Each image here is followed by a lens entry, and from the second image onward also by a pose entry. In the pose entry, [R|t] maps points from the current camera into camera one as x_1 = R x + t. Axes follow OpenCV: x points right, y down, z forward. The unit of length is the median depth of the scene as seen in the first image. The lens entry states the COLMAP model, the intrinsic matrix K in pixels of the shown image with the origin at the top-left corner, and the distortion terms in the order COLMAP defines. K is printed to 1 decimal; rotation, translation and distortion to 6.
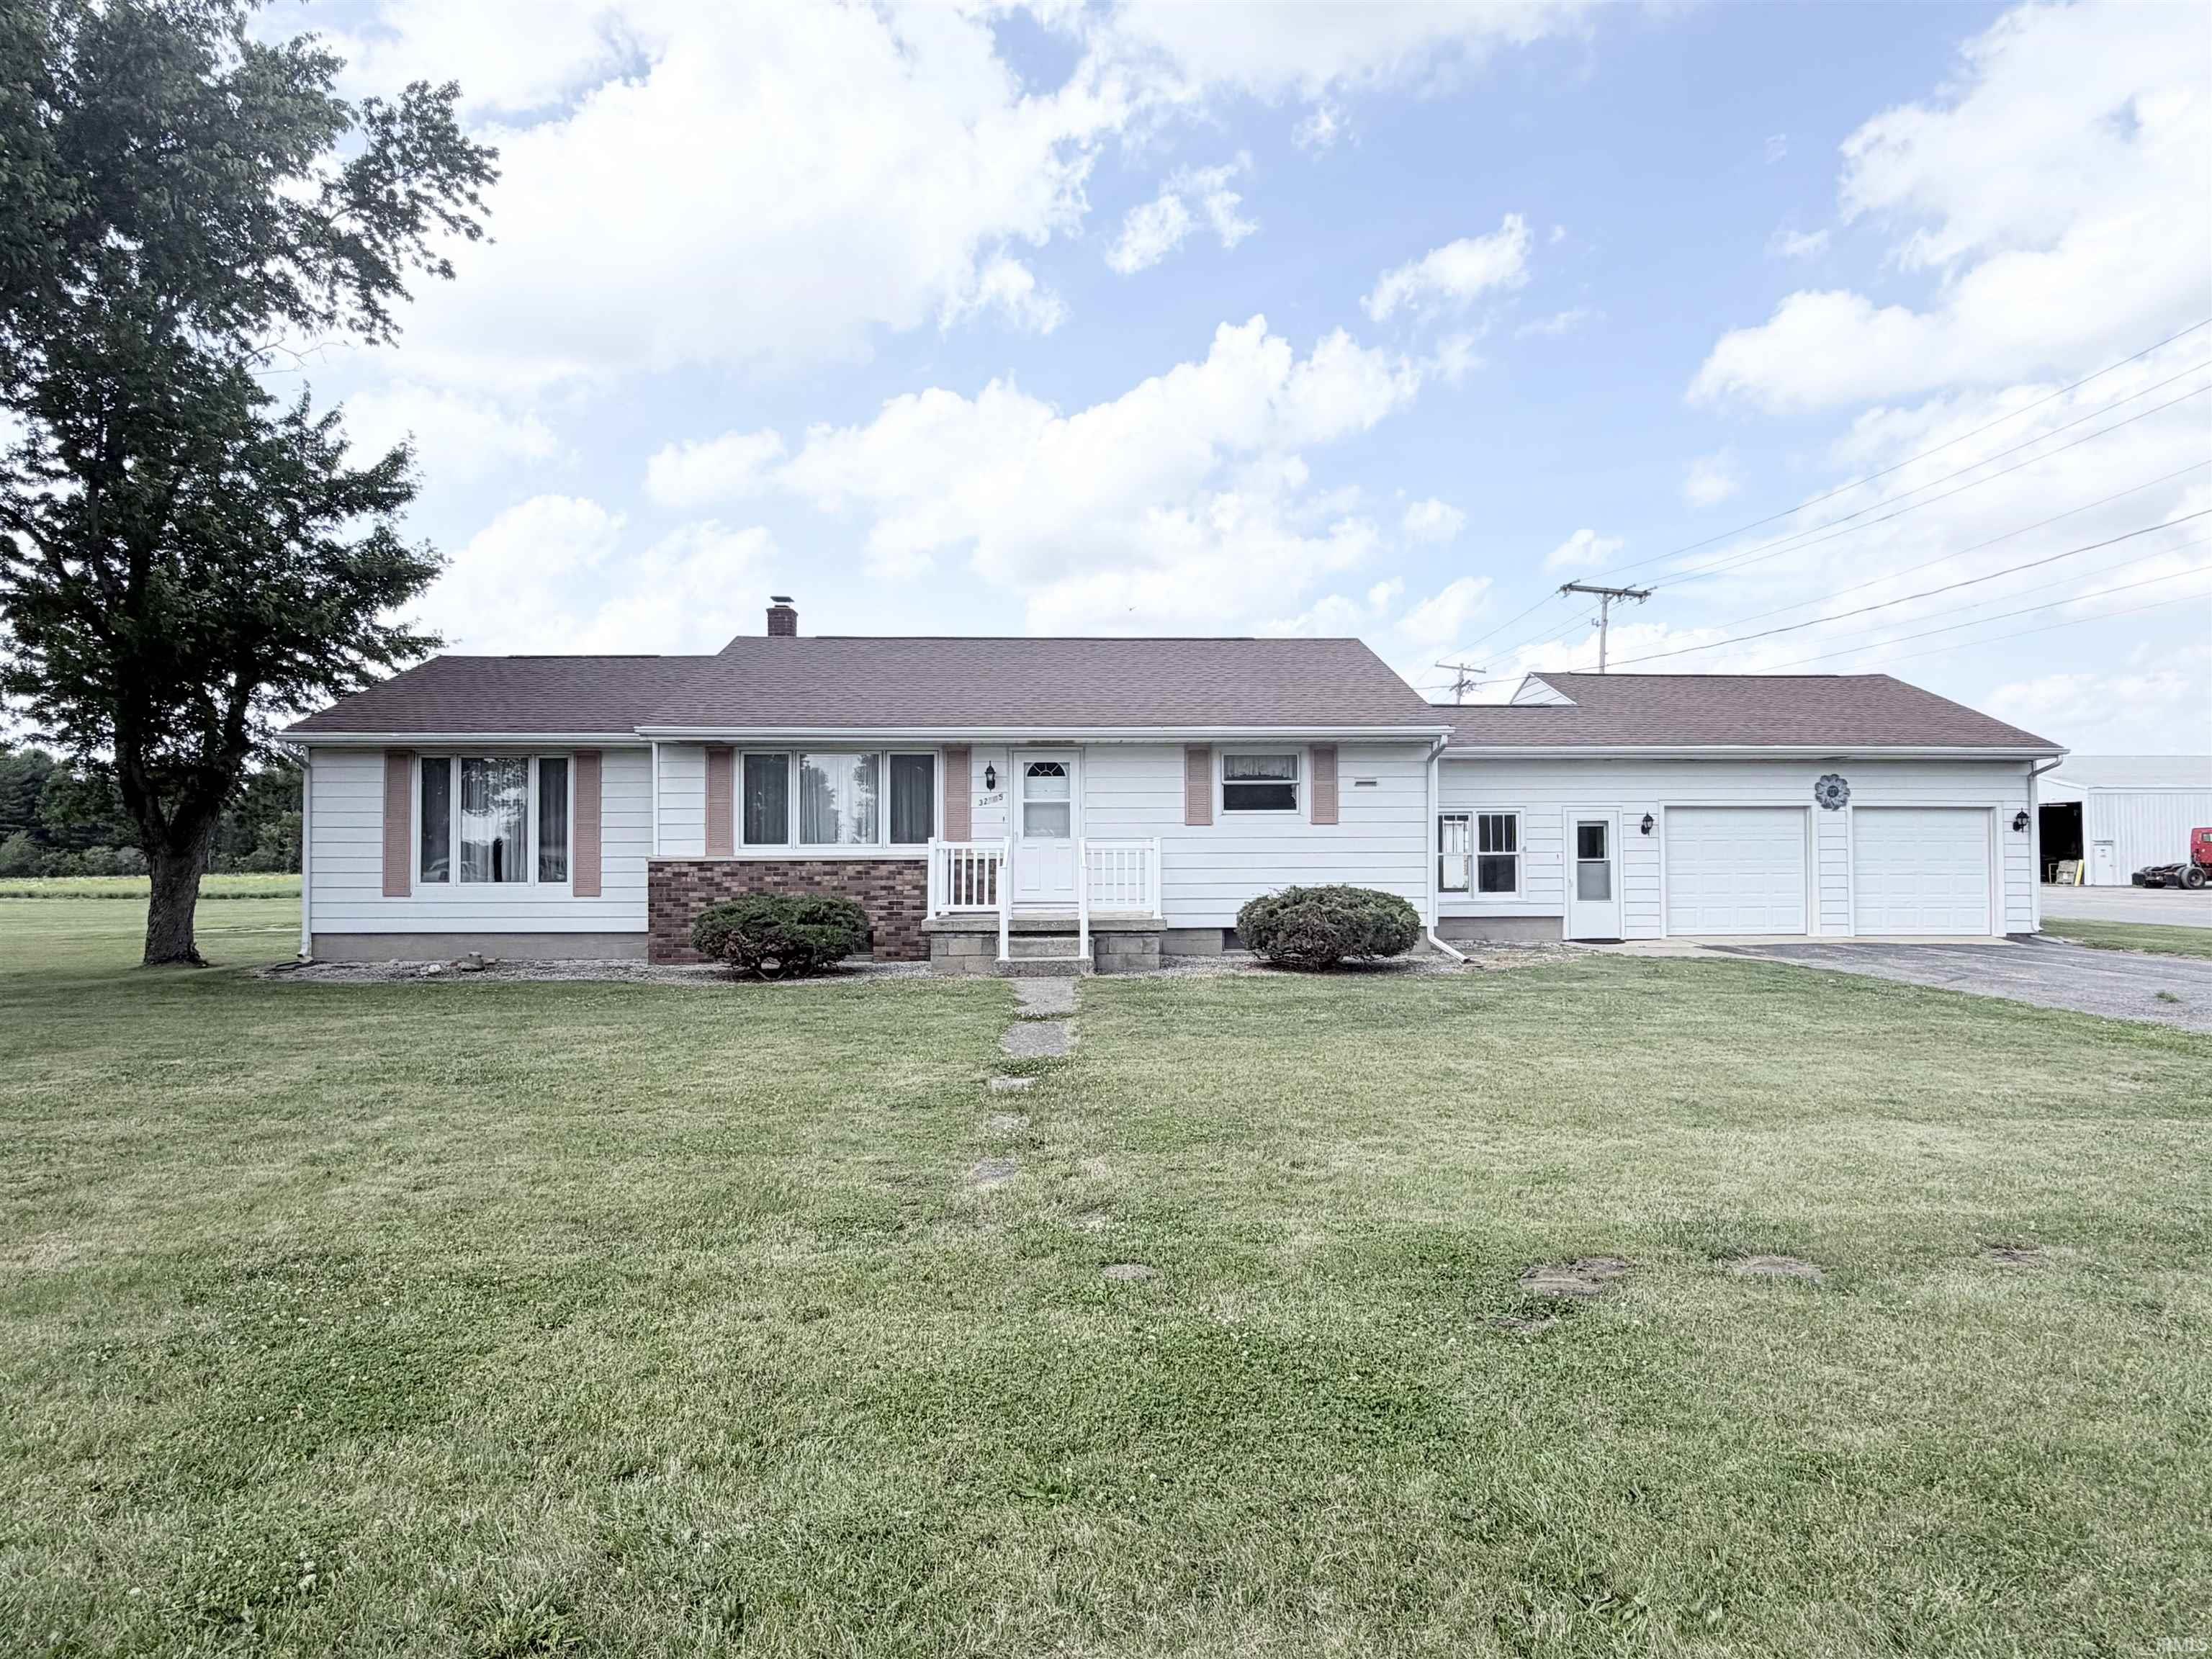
lens RADIAL K [[1260.0, 0, 1107.1], [0, 1260.0, 760.8], [0, 0, 1]] dist [0.001177, 0.000030]
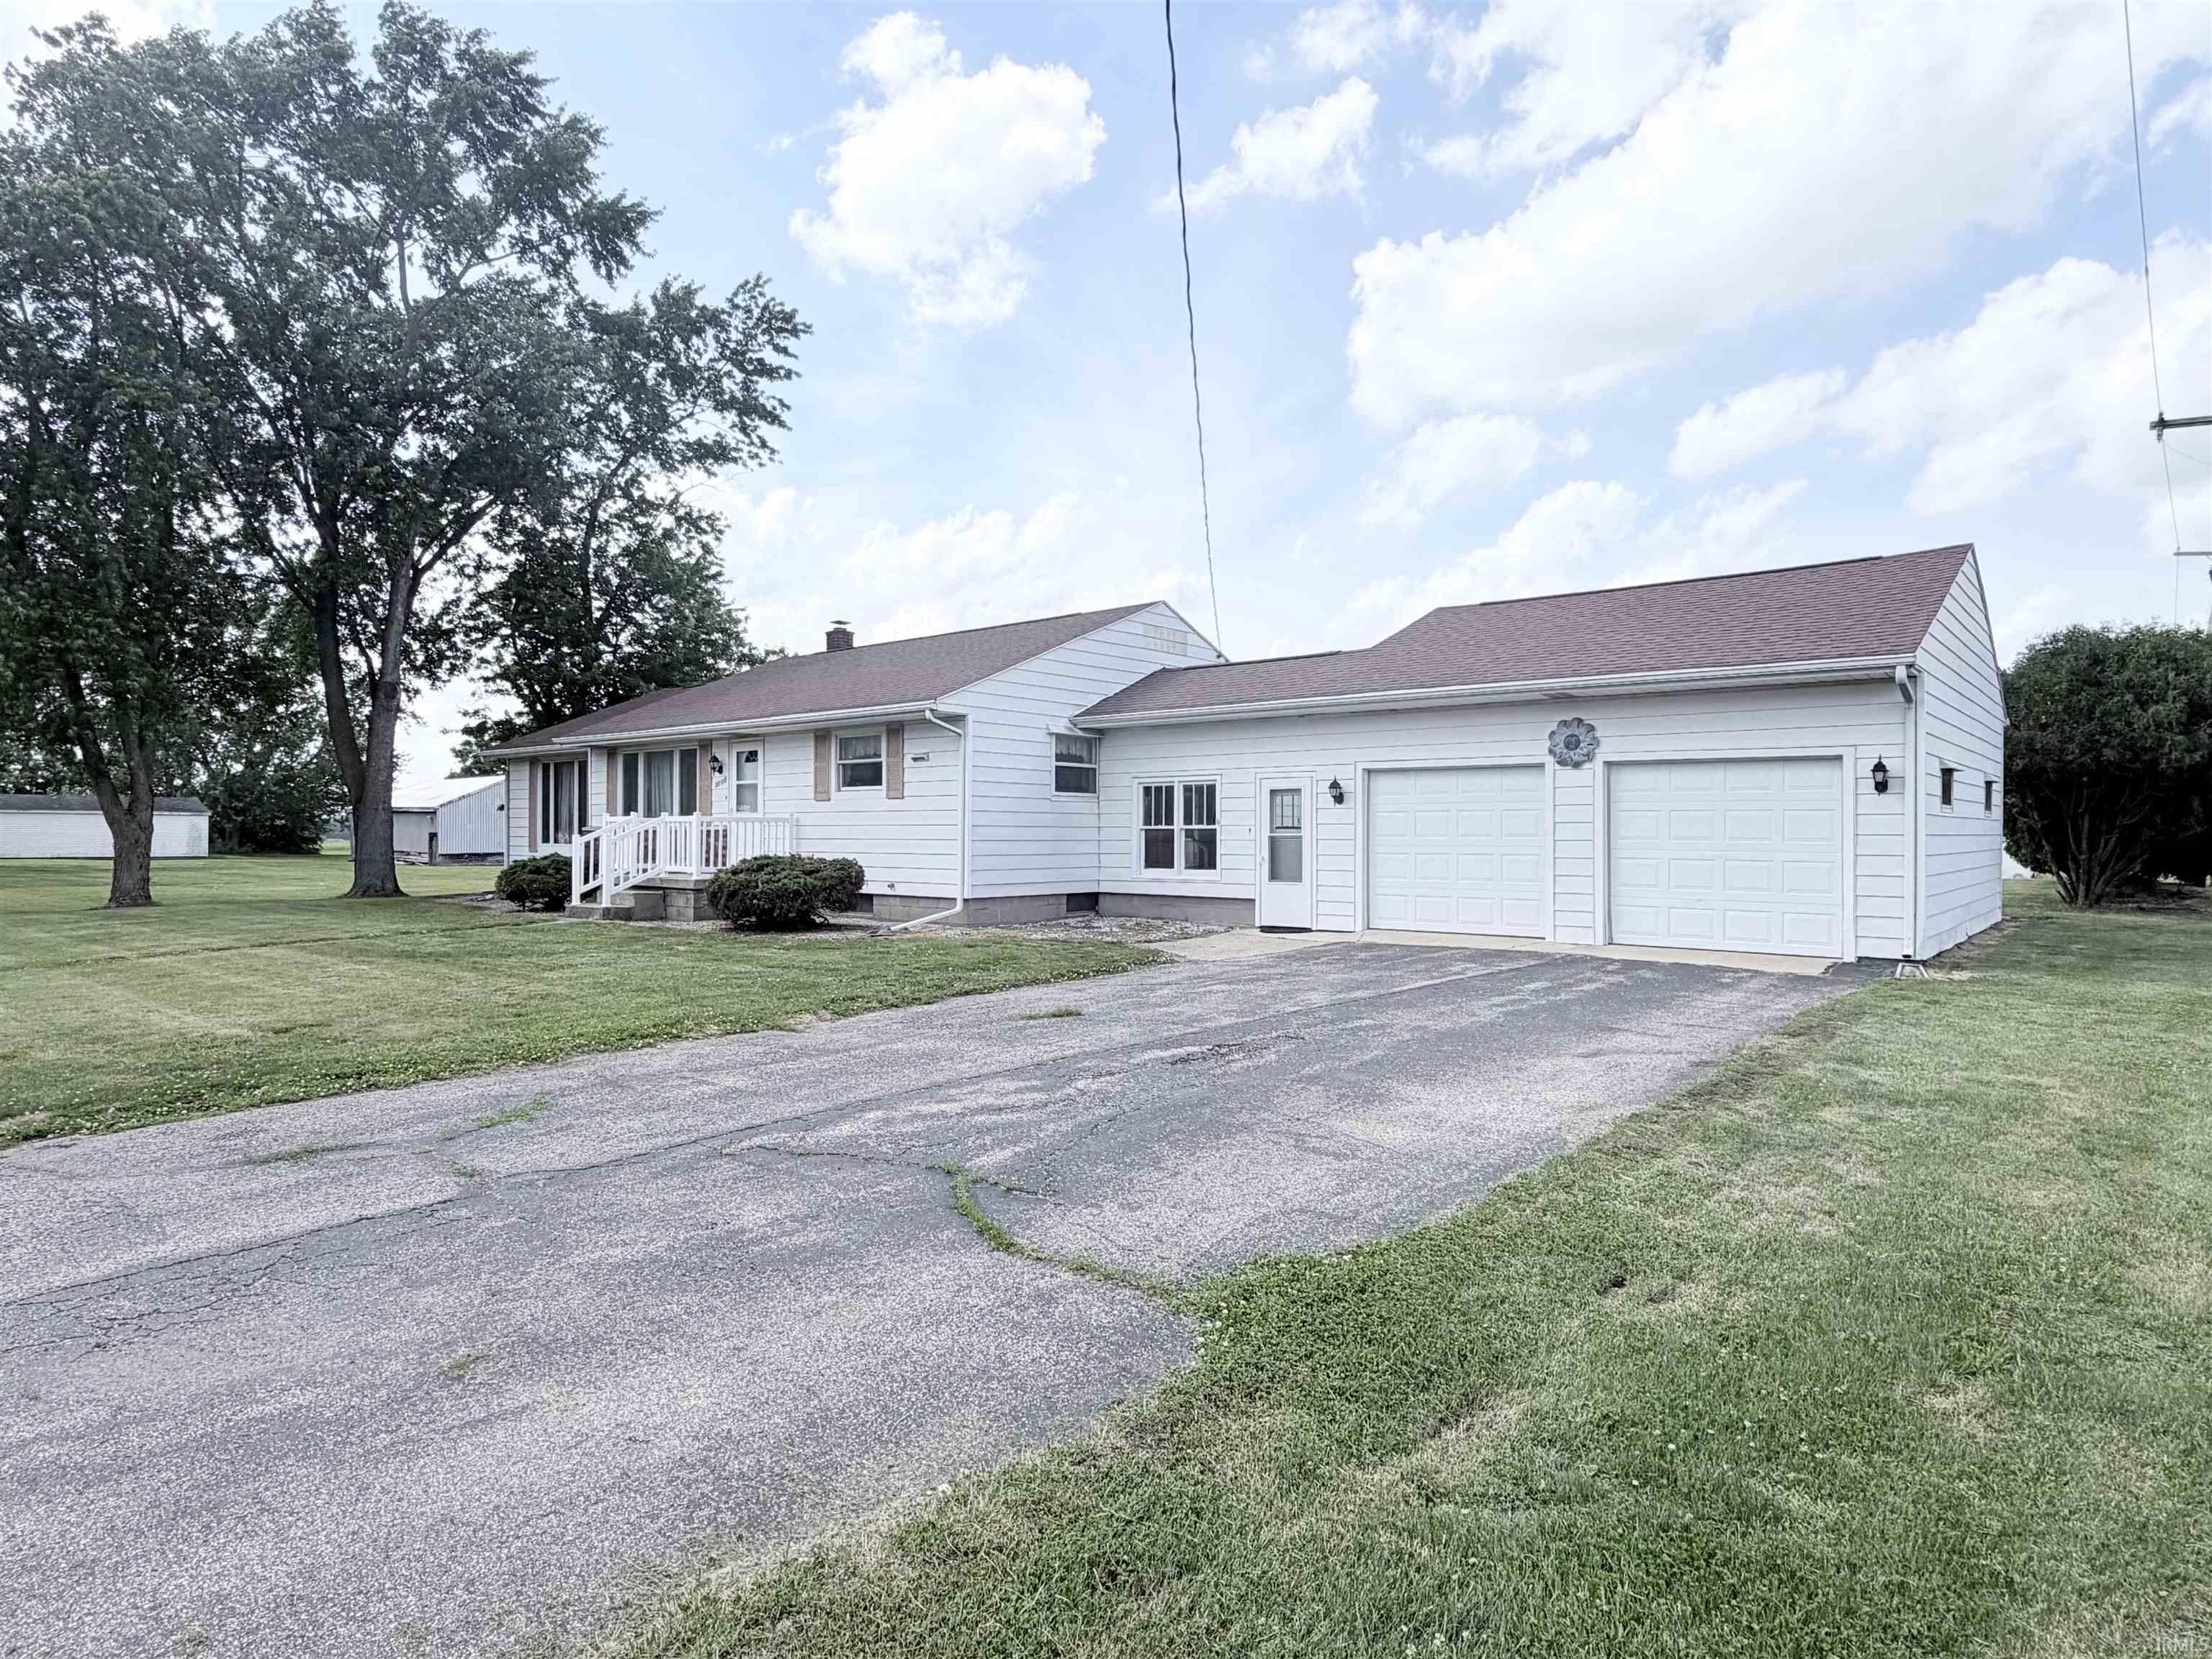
lens RADIAL K [[1247.6, 0, 1106.0], [0, 1247.6, 829.5], [0, 0, 1]] dist [0.002817, 0.000489]
pose [[0.734140, 0.003336, -0.678990, 1.012417], [0.046940, 0.997346, 0.055653, 0.025690], [0.677374, -0.072728, 0.732035, 0.347937]]
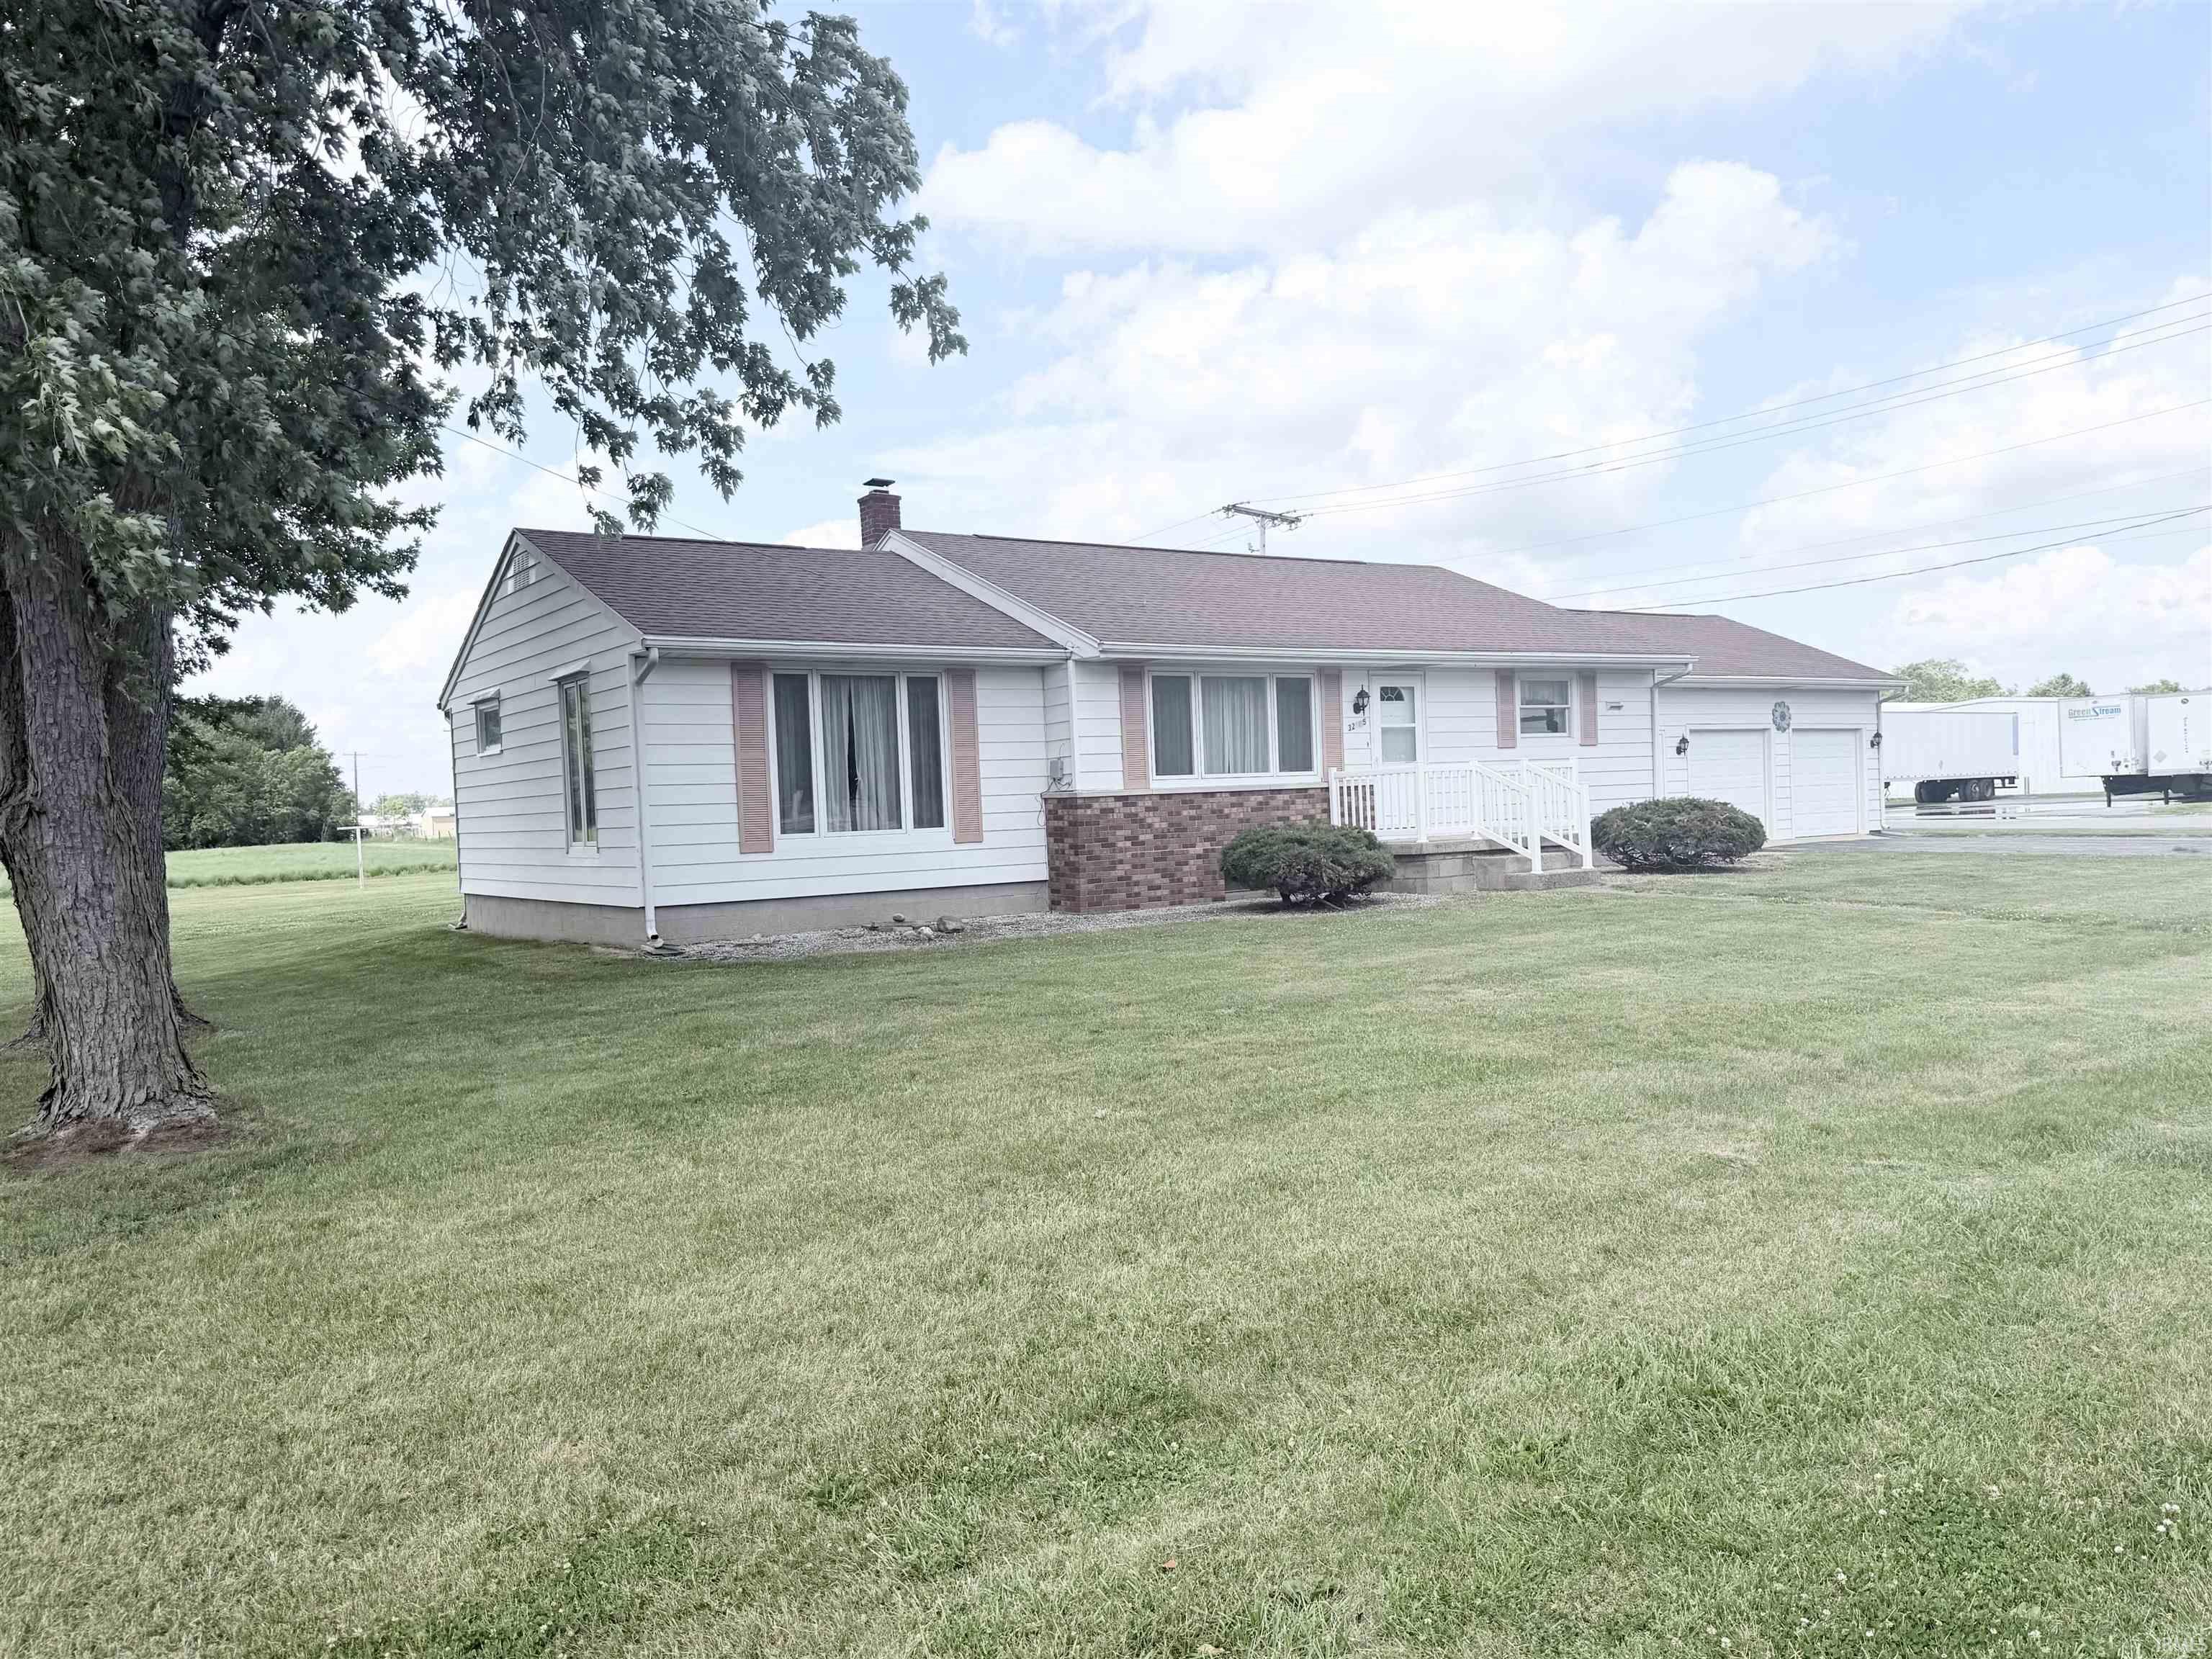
lens RADIAL K [[1607.5, 0, 1106.0], [0, 1607.5, 829.5], [0, 0, 1]] dist [0.104790, 0.000002]
pose [[0.844517, -0.038582, 0.534137, -0.910256], [-0.004826, 0.996813, 0.079631, 0.013396], [-0.535507, -0.069828, 0.841639, 0.053869]]
